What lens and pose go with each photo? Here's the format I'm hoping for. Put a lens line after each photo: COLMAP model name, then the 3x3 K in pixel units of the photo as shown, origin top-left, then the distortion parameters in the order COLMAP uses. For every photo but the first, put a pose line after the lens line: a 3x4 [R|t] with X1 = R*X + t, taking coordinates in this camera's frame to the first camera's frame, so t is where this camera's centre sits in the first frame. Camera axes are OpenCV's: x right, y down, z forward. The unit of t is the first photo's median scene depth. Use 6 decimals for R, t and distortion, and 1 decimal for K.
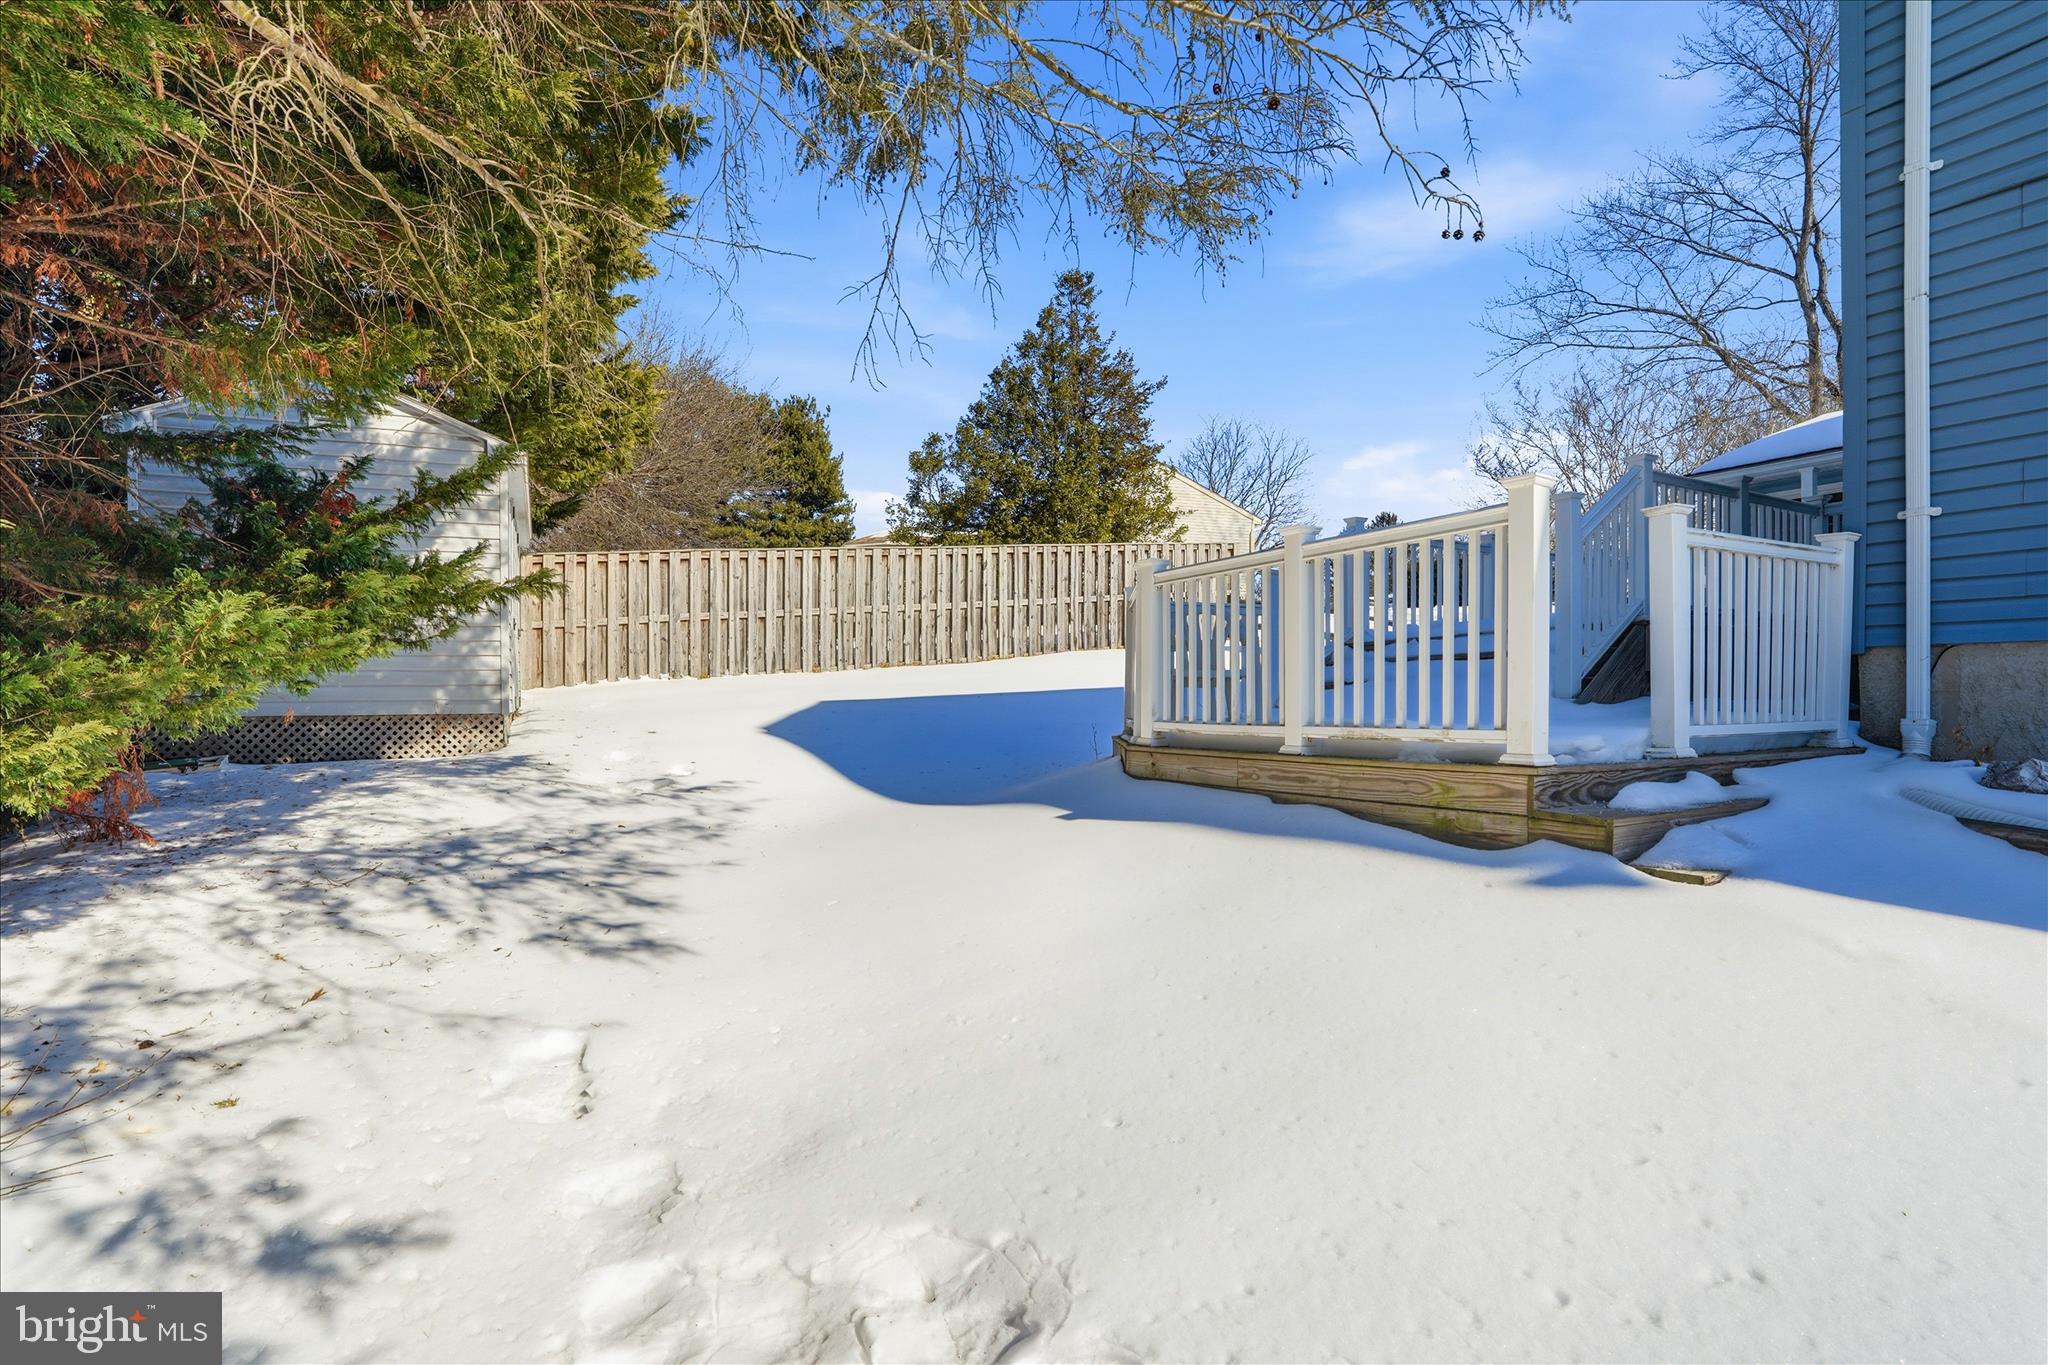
lens RADIAL K [[968.0, 0, 1022.3], [0, 968.0, 687.2], [0, 0, 1]] dist [-0.070897, 0.027793]
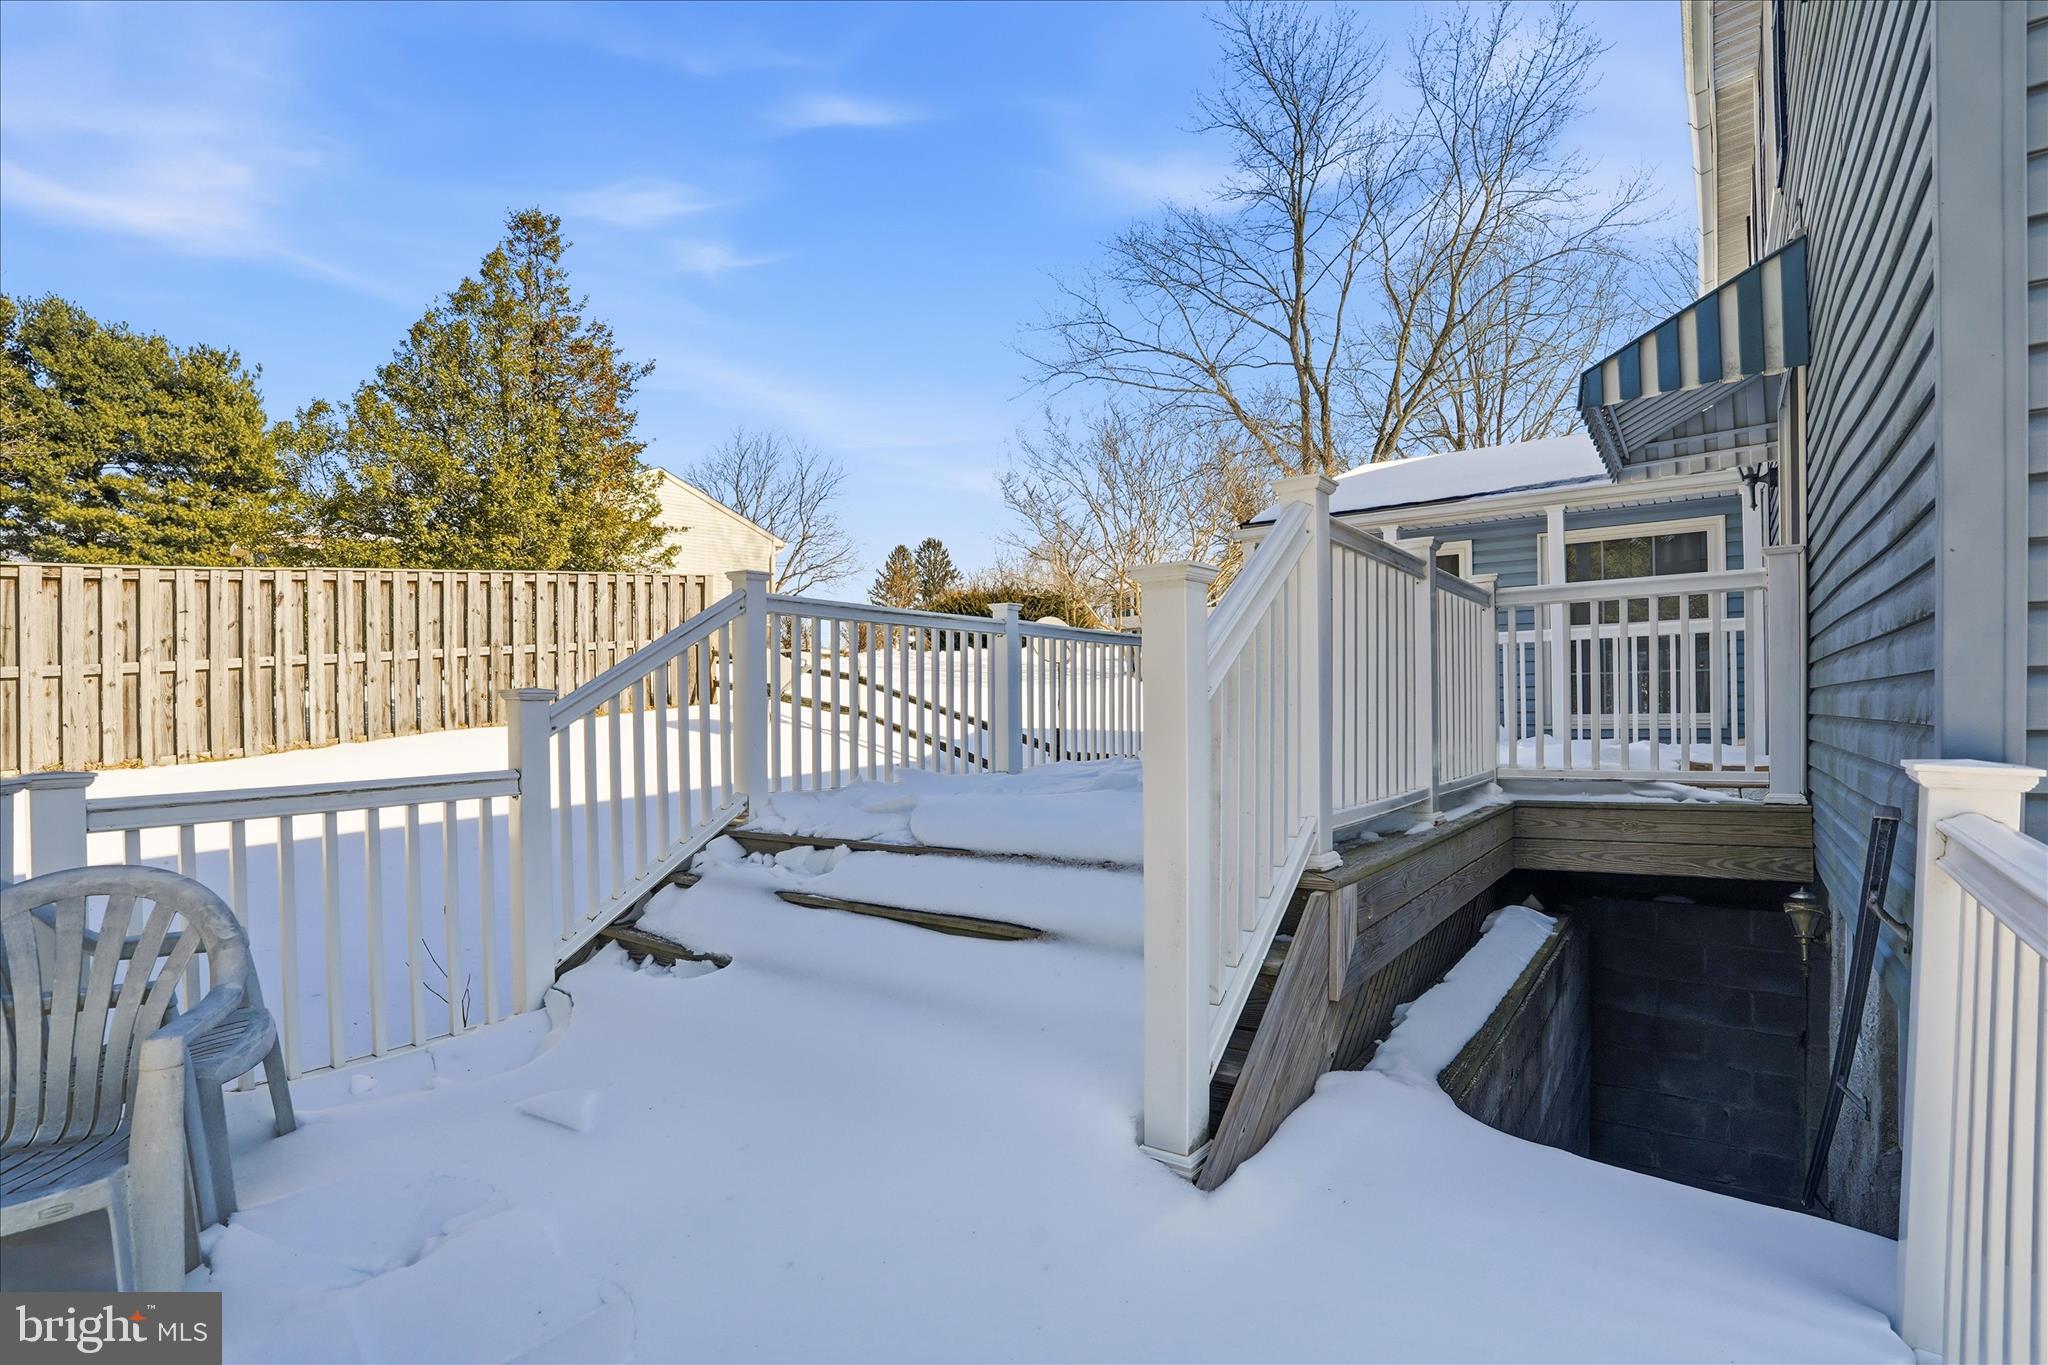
lens RADIAL K [[968.0, 0, 1022.3], [0, 968.0, 687.2], [0, 0, 1]] dist [-0.070897, 0.027793]
pose [[0.899748, -0.004059, 0.436392, 0.082332], [0.011686, 0.999822, -0.014795, -0.034459], [-0.436254, 0.018411, 0.899635, 0.156256]]
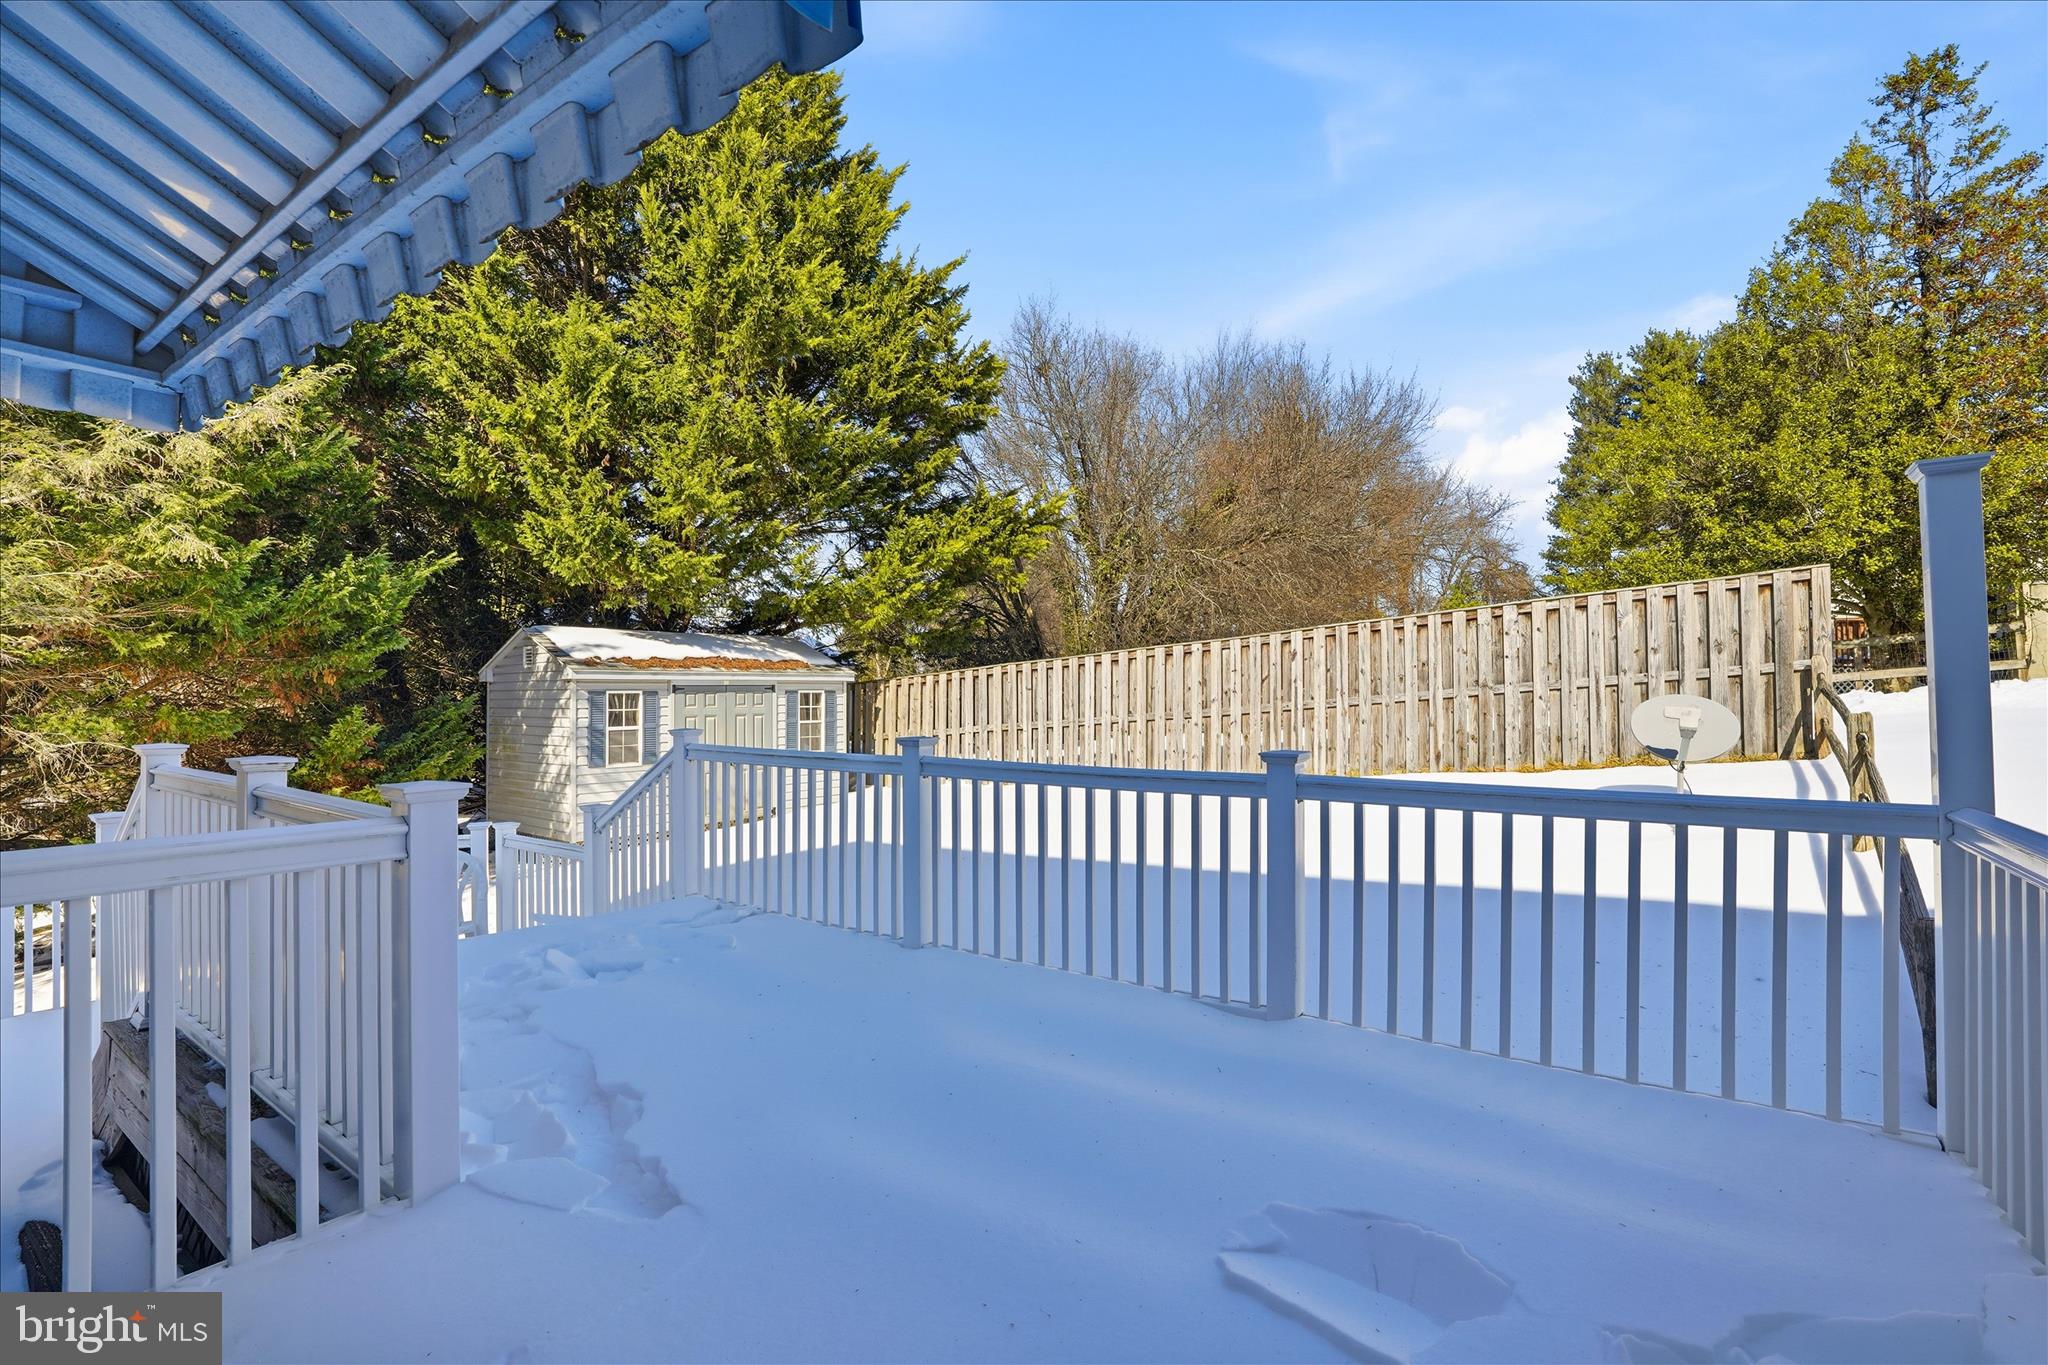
lens RADIAL K [[916.3, 0, 1024.0], [0, 916.3, 682.5], [0, 0, 1]] dist [0.000812, 0.000072]
pose [[0.443349, -0.004407, -0.896338, 0.329605], [-0.006825, 0.999942, -0.008292, -0.060534], [0.896323, 0.009794, 0.443293, 0.307316]]
